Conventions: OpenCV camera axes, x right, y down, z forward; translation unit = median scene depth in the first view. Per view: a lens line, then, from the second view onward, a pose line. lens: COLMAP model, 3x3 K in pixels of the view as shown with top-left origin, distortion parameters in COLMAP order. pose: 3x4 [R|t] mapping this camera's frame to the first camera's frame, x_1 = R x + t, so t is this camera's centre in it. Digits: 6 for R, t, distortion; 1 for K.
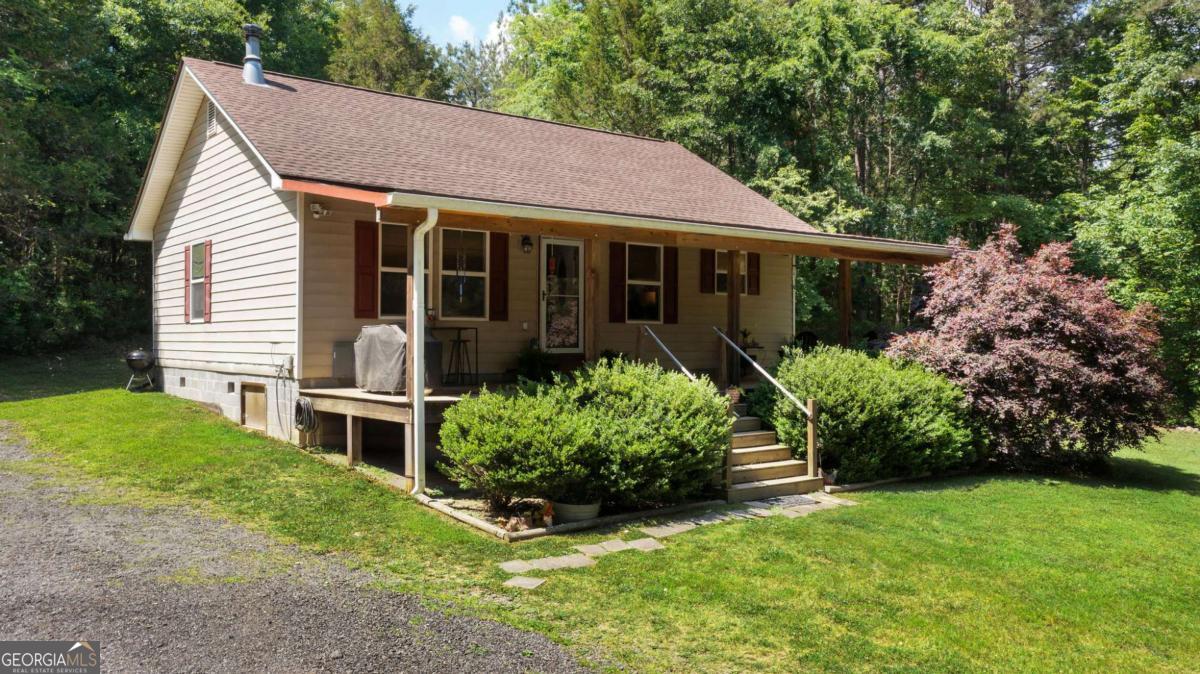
lens RADIAL K [[969.0, 0, 600.0], [0, 969.0, 337.1], [0, 0, 1]] dist [-0.003340, 0.004249]
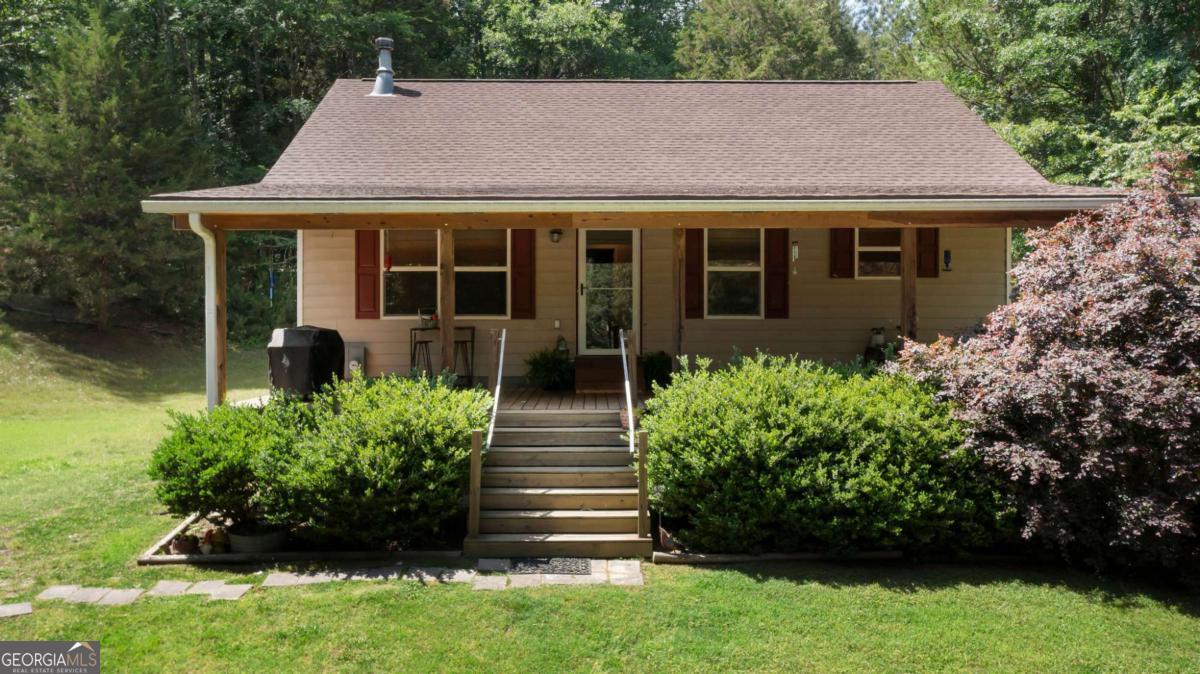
lens RADIAL K [[969.0, 0, 599.9], [0, 969.0, 336.5], [0, 0, 1]] dist [-0.003340, 0.004249]
pose [[0.794458, 0.005747, -0.607292, 0.505952], [0.007145, 0.999798, 0.018809, -0.016744], [0.607277, -0.019282, 0.794256, 0.319292]]
